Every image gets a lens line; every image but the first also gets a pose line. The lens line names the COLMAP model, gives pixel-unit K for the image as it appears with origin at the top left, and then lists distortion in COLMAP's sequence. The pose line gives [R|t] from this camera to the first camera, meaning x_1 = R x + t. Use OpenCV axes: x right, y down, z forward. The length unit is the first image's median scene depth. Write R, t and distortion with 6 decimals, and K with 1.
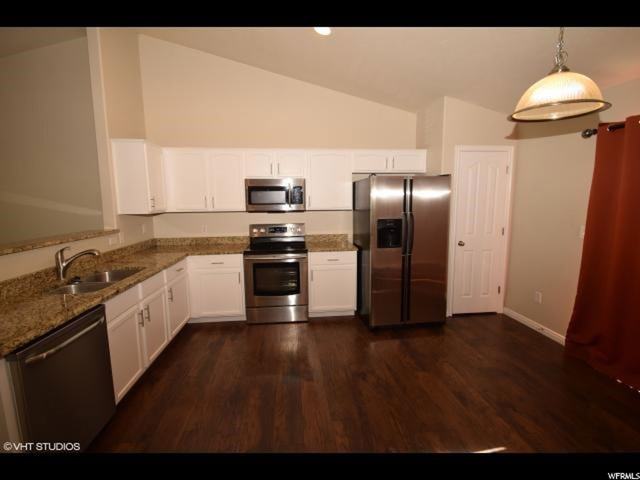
lens RADIAL K [[282.9, 0, 316.9], [0, 282.9, 235.7], [0, 0, 1]] dist [-0.009306, -0.006271]
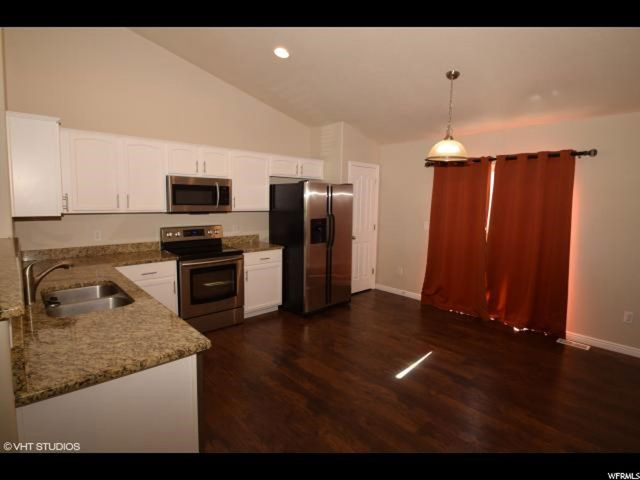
lens RADIAL K [[331.2, 0, 322.4], [0, 331.2, 235.4], [0, 0, 1]] dist [-0.033753, -0.000266]
pose [[0.790155, -0.042643, 0.611421, -0.529336], [0.051925, 0.998648, 0.002546, 0.007613], [-0.610703, 0.029736, 0.791301, -0.101401]]
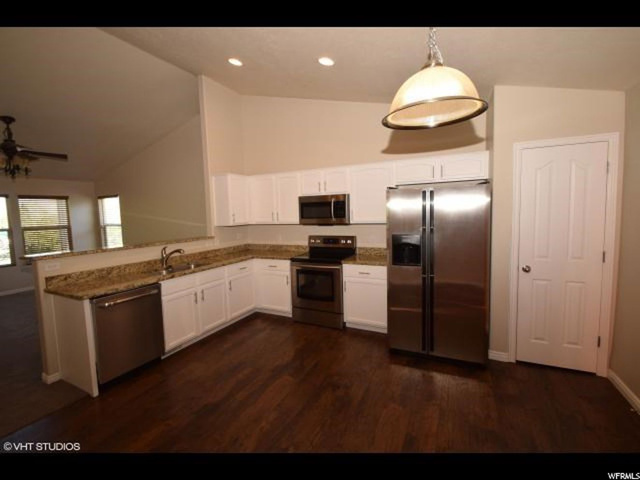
lens RADIAL K [[282.9, 0, 315.1], [0, 282.9, 237.5], [0, 0, 1]] dist [-0.009306, -0.006271]
pose [[0.842813, 0.033812, -0.537144, 0.455379], [-0.047334, 0.998814, -0.011397, -0.022119], [0.536121, 0.035031, 0.843414, 0.055623]]
